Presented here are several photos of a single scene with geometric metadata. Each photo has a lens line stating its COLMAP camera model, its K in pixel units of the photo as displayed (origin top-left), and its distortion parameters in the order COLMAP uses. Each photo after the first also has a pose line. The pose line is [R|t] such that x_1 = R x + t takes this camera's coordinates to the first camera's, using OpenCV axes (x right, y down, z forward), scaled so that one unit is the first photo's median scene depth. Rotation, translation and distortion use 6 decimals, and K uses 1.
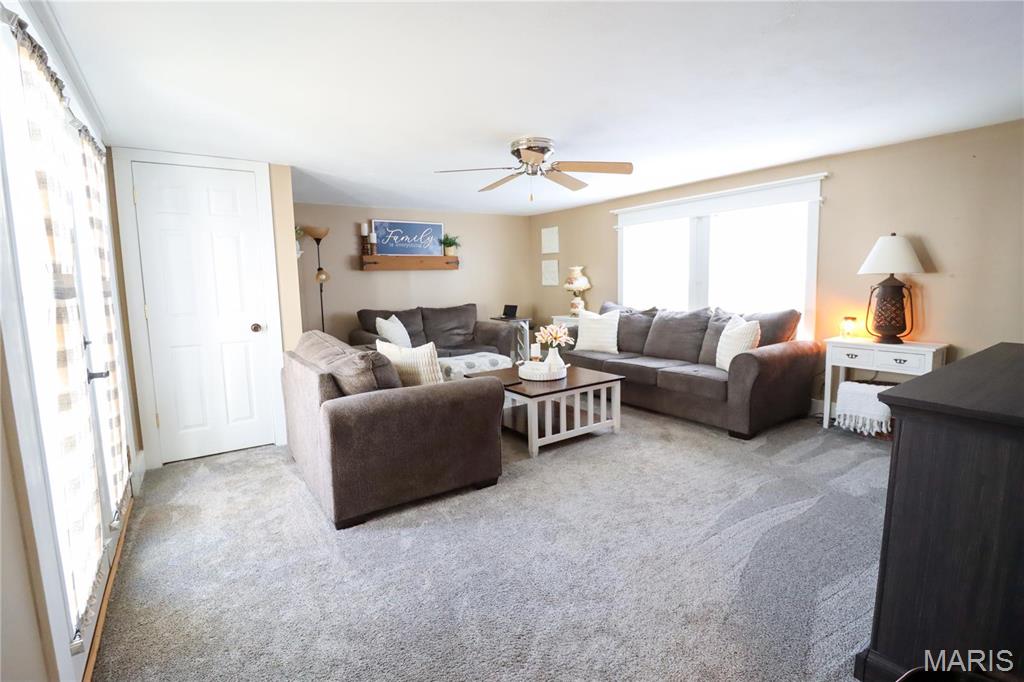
lens RADIAL K [[470.3, 0, 510.9], [0, 470.3, 339.3], [0, 0, 1]] dist [-0.004941, -0.000287]
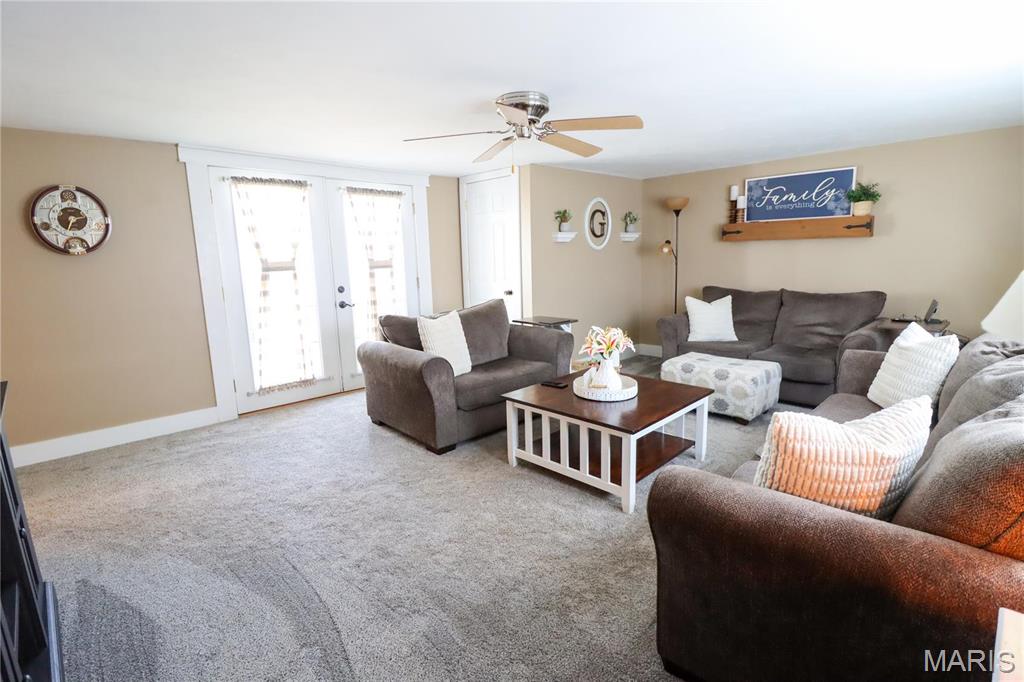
lens RADIAL K [[470.3, 0, 512.1], [0, 470.3, 339.2], [0, 0, 1]] dist [-0.004941, -0.000287]
pose [[0.195638, 0.190501, -0.961995, 0.474983], [-0.105991, 0.979312, 0.172375, -0.076312], [0.974932, 0.068240, 0.211782, 0.436042]]
